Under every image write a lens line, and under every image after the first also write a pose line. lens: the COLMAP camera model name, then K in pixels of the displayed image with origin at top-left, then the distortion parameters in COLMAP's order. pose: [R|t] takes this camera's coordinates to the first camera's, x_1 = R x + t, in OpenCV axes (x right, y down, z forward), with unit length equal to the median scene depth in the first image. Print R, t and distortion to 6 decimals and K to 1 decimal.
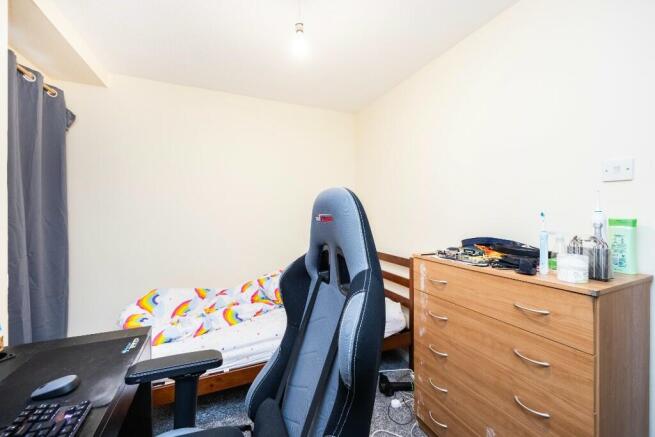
lens RADIAL K [[273.5, 0, 327.2], [0, 273.5, 209.5], [0, 0, 1]] dist [0.000119, 0.000088]
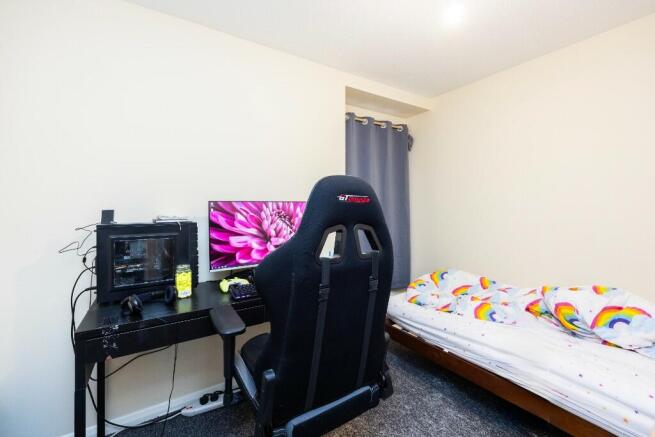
lens RADIAL K [[273.5, 0, 327.2], [0, 273.5, 209.5], [0, 0, 1]] dist [0.000119, 0.000088]
pose [[0.168199, 0.008223, -0.985719, 0.478763], [0.016001, 0.999811, 0.011071, 0.017894], [0.985623, -0.017635, 0.168035, 0.300944]]
